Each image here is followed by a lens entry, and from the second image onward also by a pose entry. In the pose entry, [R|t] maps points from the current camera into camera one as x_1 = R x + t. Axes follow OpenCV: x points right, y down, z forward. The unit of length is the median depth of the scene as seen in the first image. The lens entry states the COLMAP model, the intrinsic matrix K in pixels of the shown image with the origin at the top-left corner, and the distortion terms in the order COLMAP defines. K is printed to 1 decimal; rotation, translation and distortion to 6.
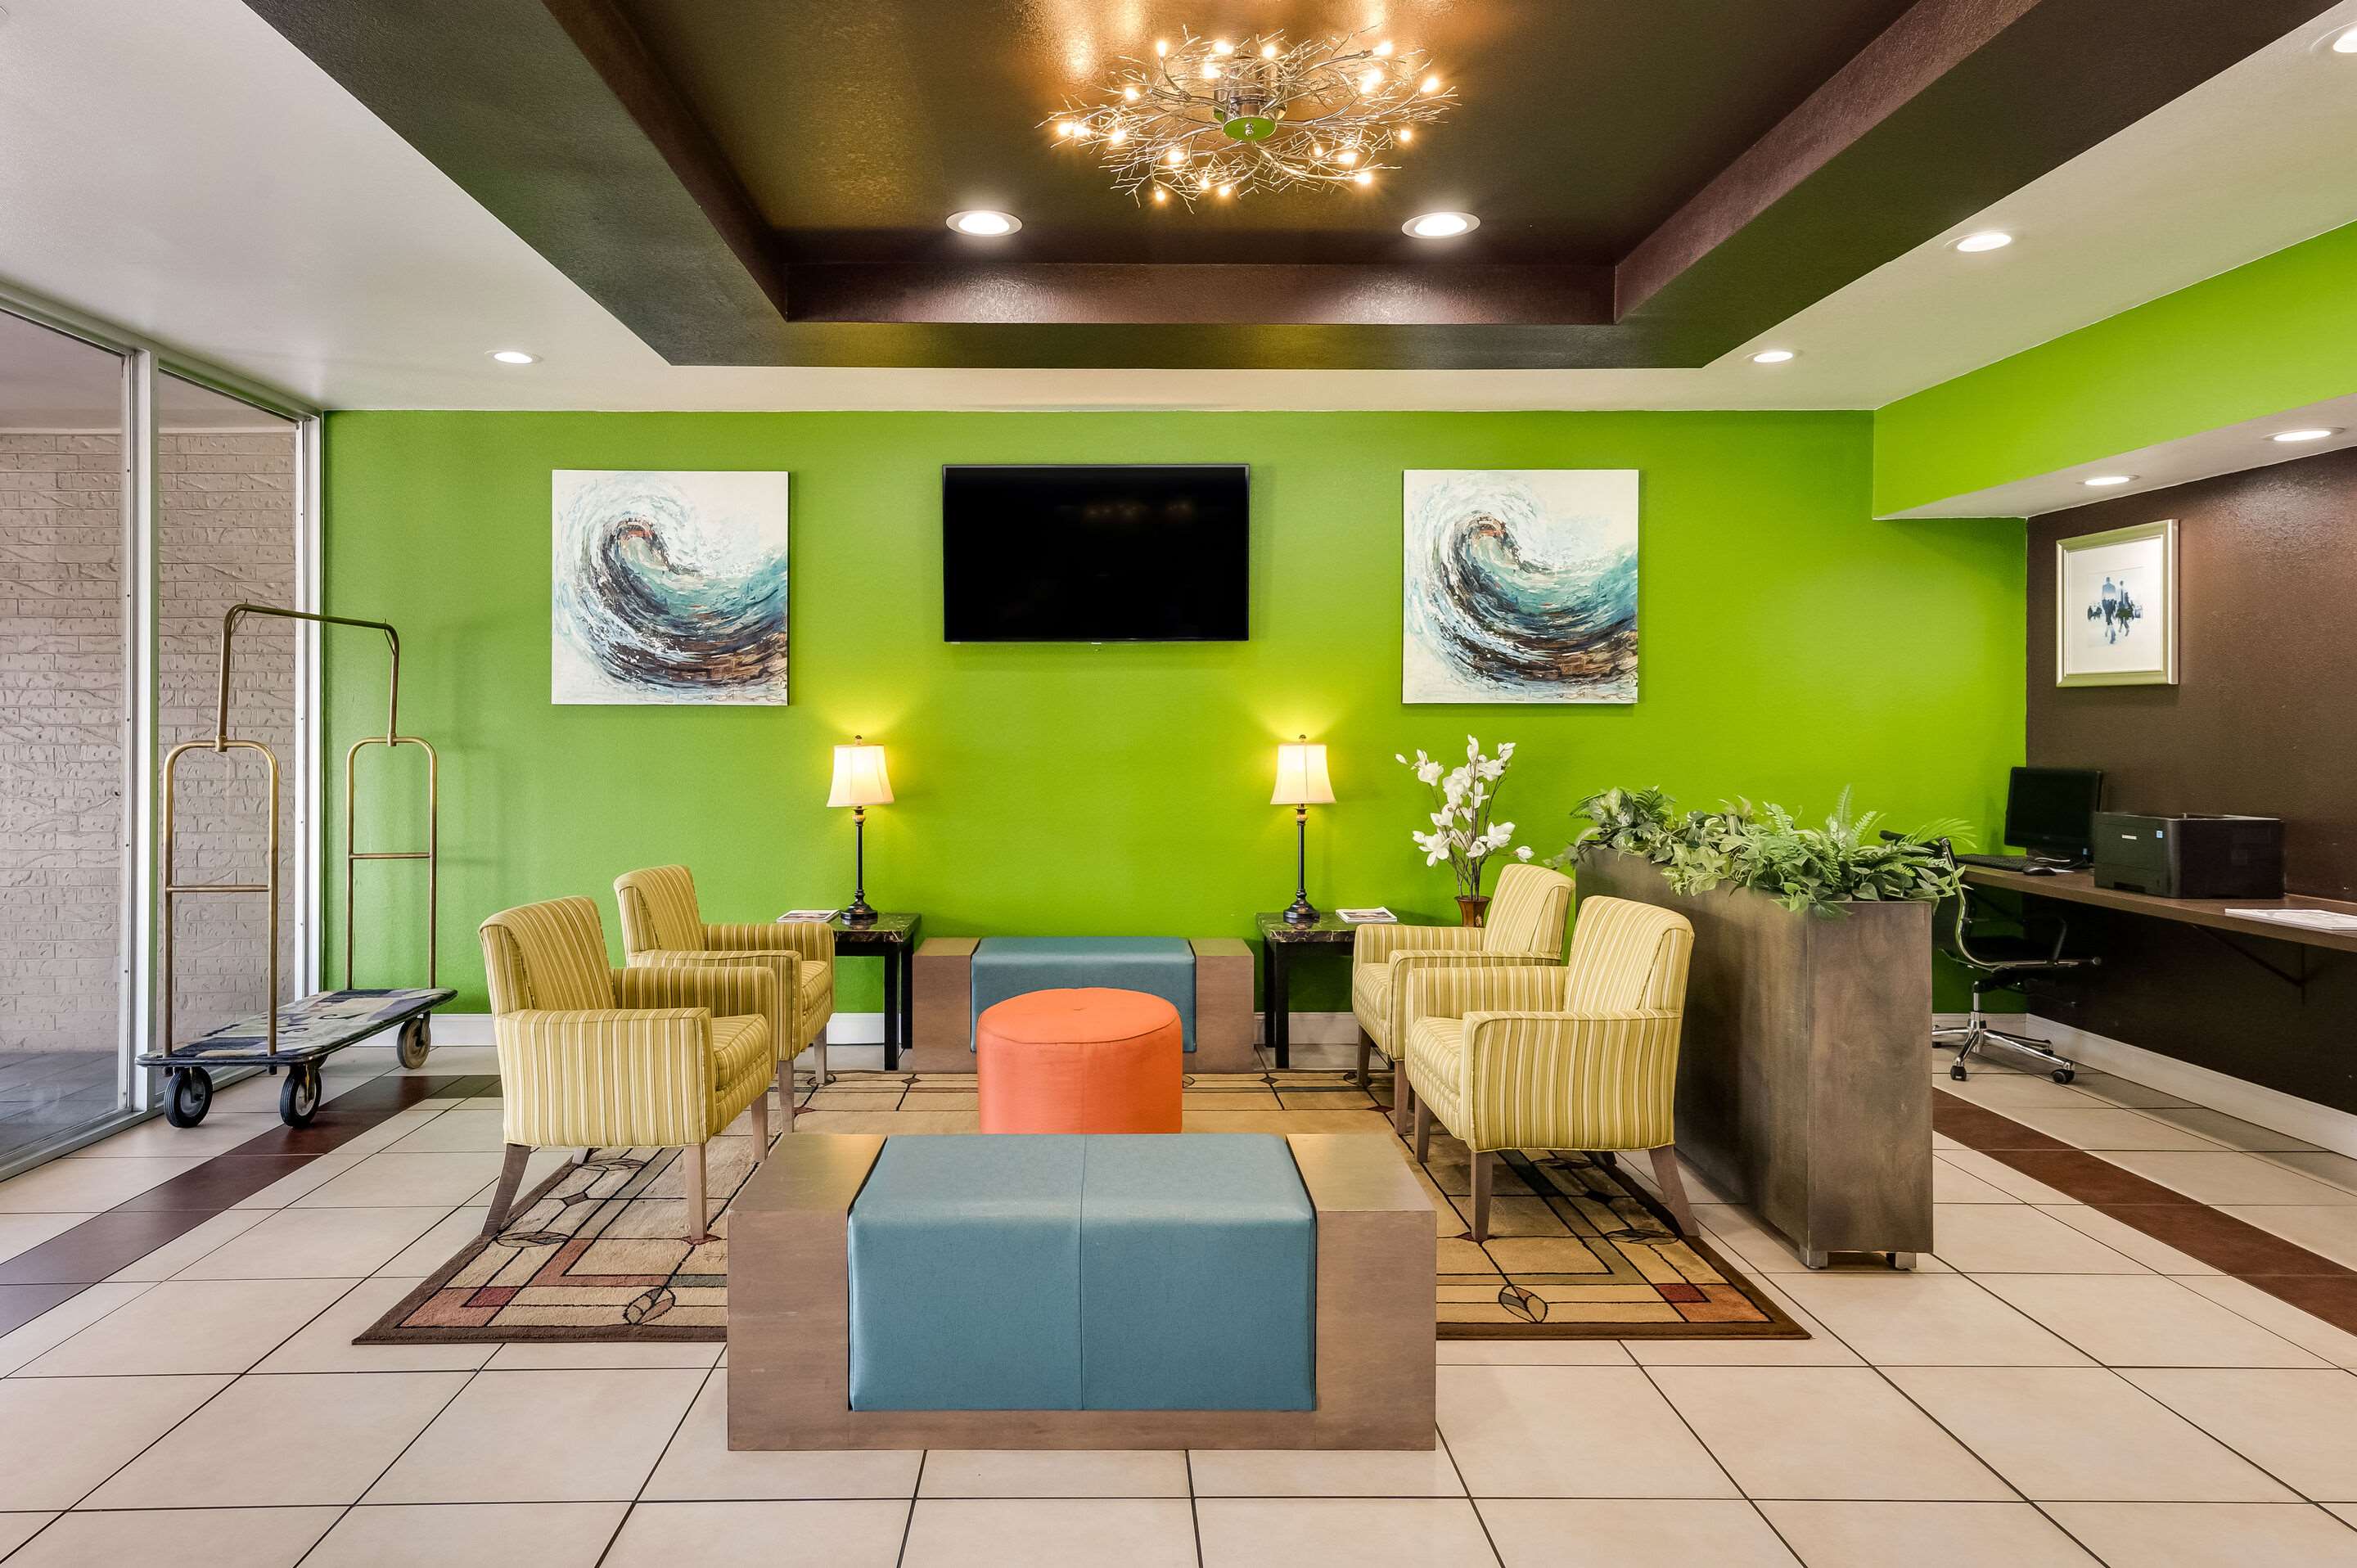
lens RADIAL K [[1338.1, 0, 1111.7], [0, 1338.1, 719.2], [0, 0, 1]] dist [0.001438, 0.000462]
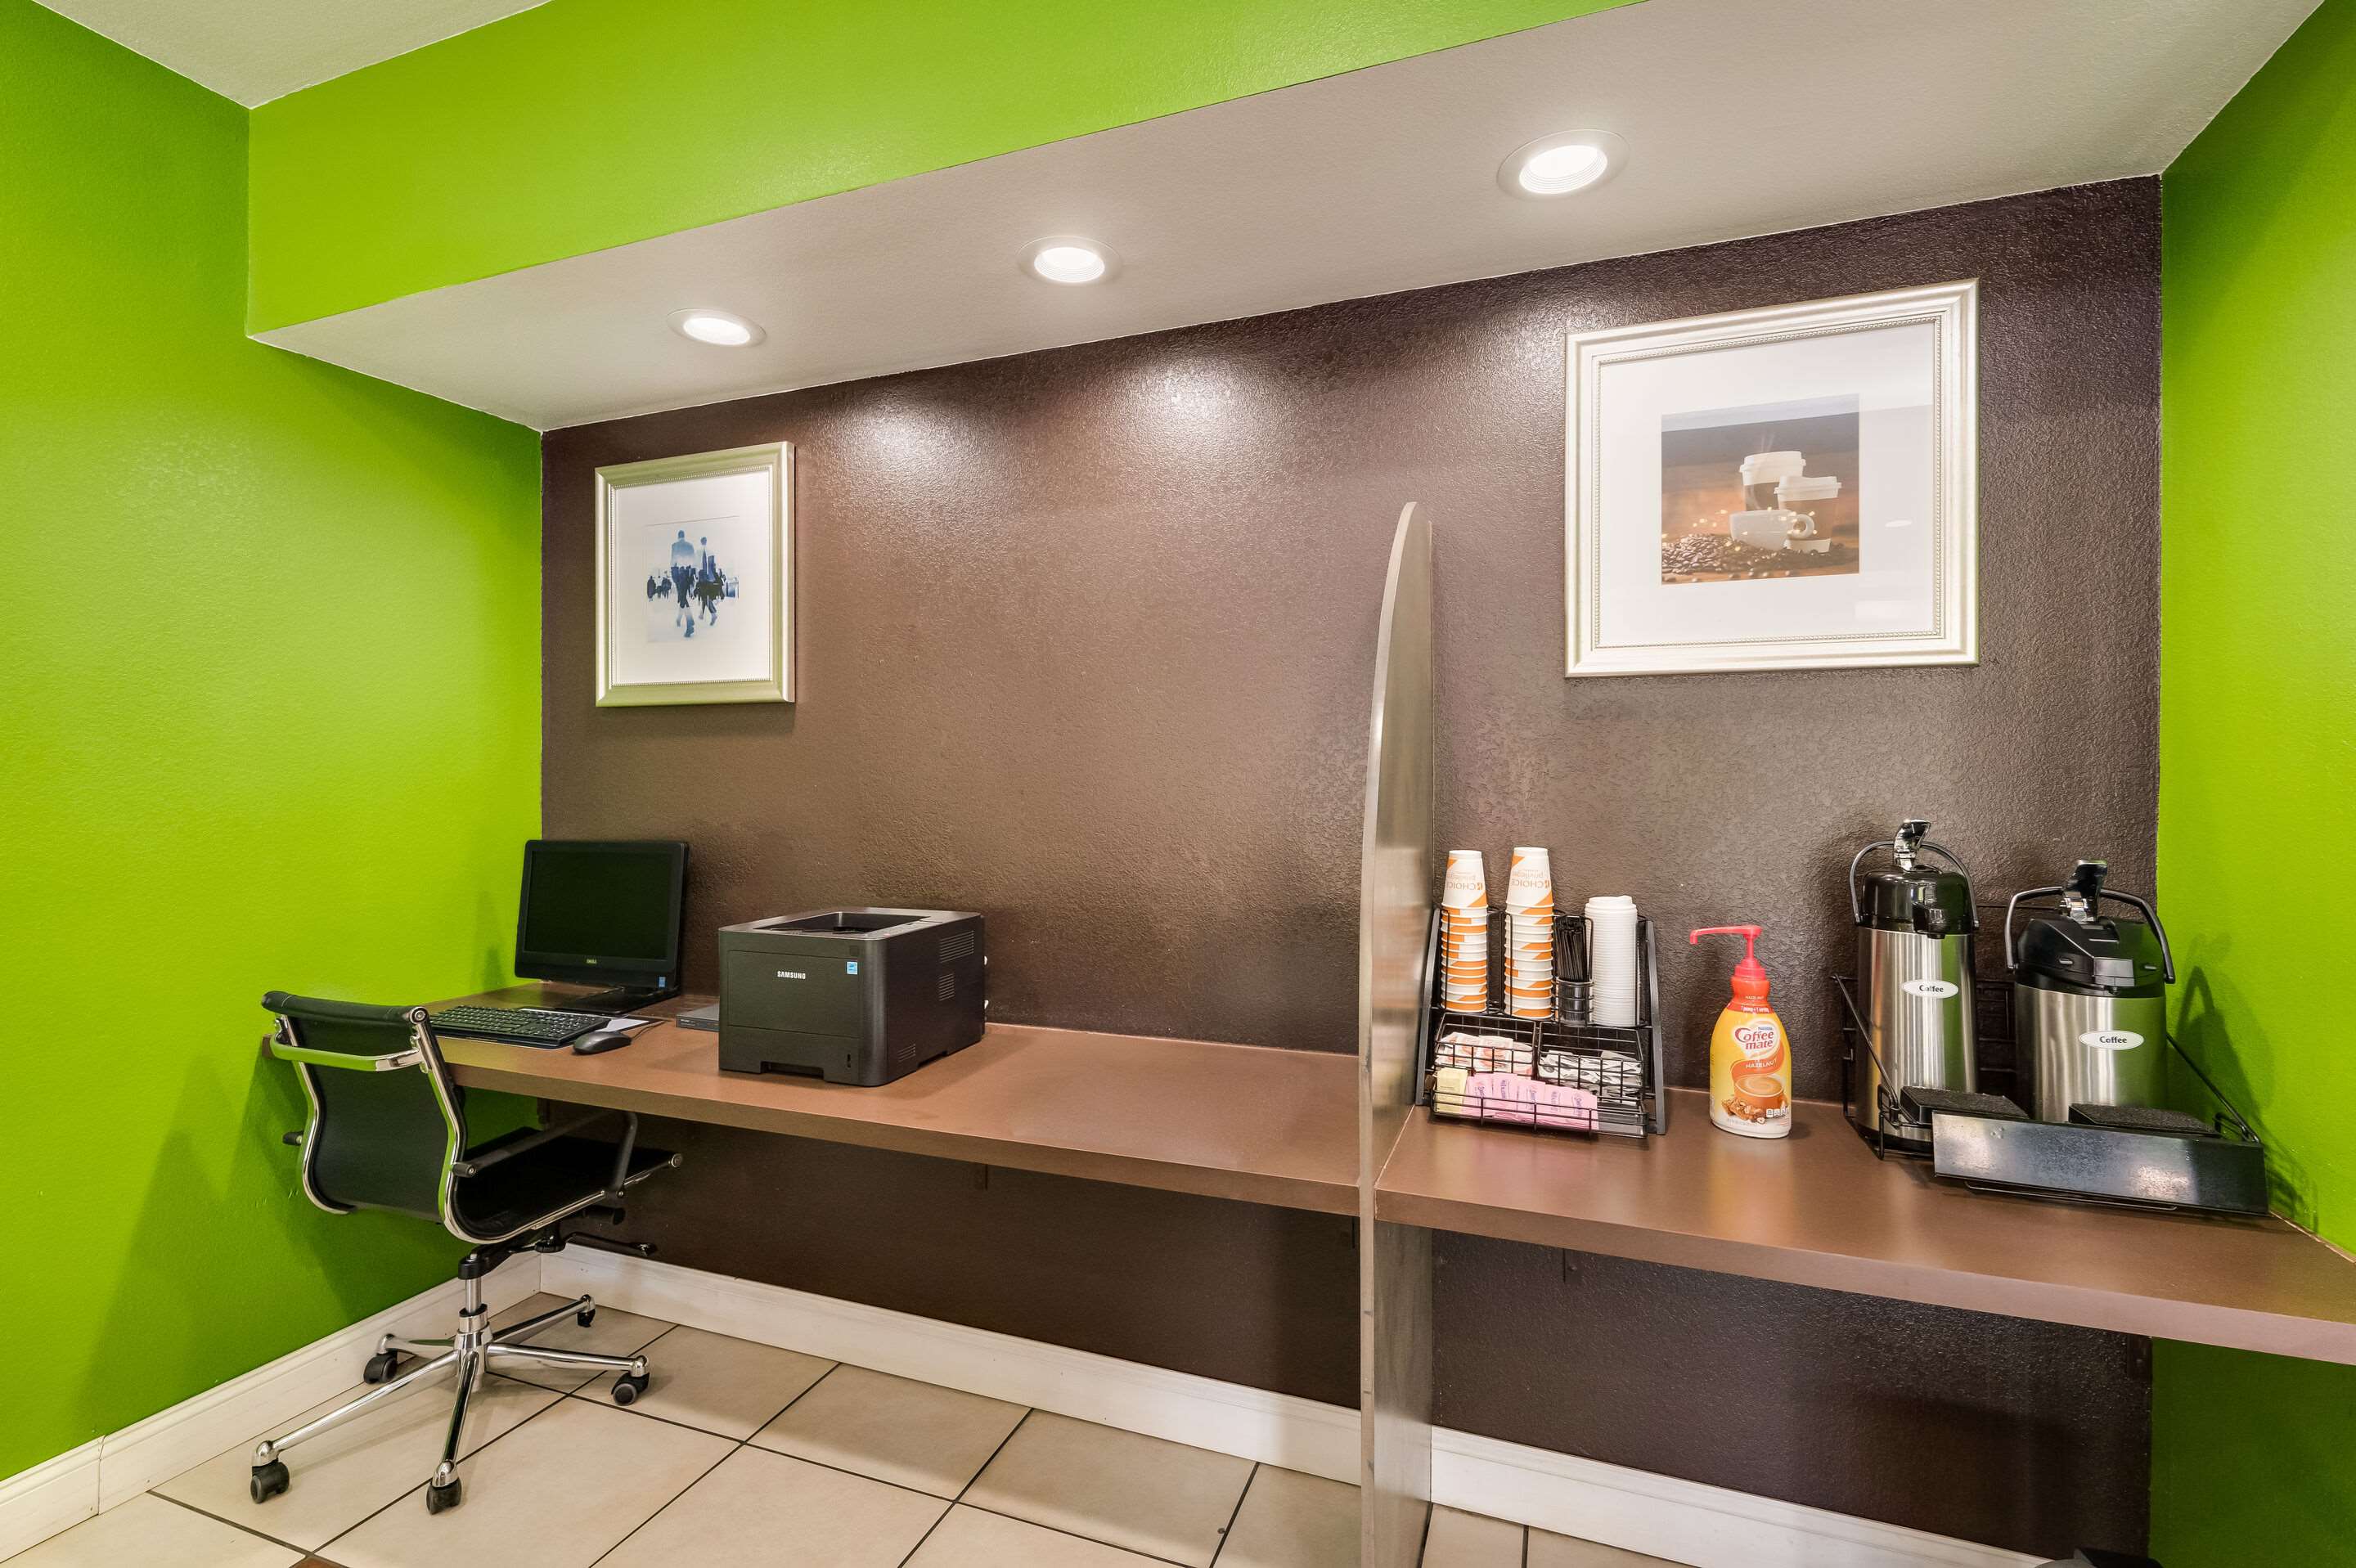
lens RADIAL K [[1060.1, 0, 1178.0], [0, 1060.1, 784.0], [0, 0, 1]] dist [0.001516, 0.000109]
pose [[0.355248, -0.002550, 0.934769, 0.334526], [-0.001313, 0.999994, 0.003227, 0.009235], [-0.934771, -0.002374, 0.355243, 0.558858]]
